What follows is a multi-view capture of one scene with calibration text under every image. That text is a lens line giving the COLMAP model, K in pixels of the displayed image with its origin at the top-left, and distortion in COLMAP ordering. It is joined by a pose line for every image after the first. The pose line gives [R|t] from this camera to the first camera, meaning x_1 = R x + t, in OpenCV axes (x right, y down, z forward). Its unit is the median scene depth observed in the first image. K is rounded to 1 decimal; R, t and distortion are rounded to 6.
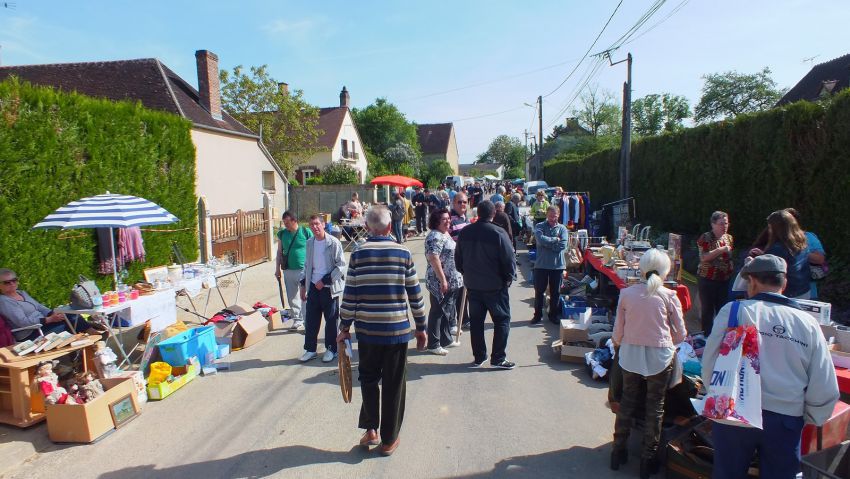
lens RADIAL K [[654.3, 0, 424.6], [0, 654.3, 237.1], [0, 0, 1]] dist [-0.008345, -0.002223]
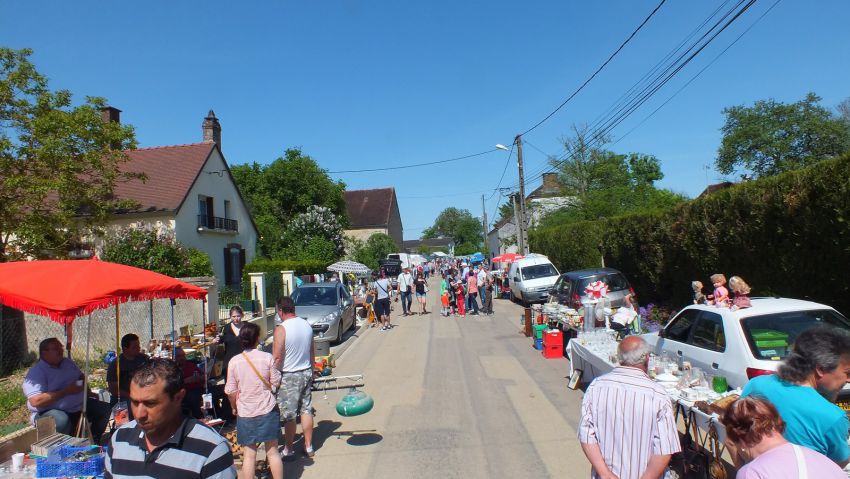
lens RADIAL K [[654.3, 0, 424.0], [0, 654.3, 239.7], [0, 0, 1]] dist [-0.008345, -0.002223]
pose [[0.995872, -0.032199, 0.084865, 0.012316], [0.041839, 0.992556, -0.114377, -0.025352], [-0.080551, 0.117456, 0.989806, 0.288390]]
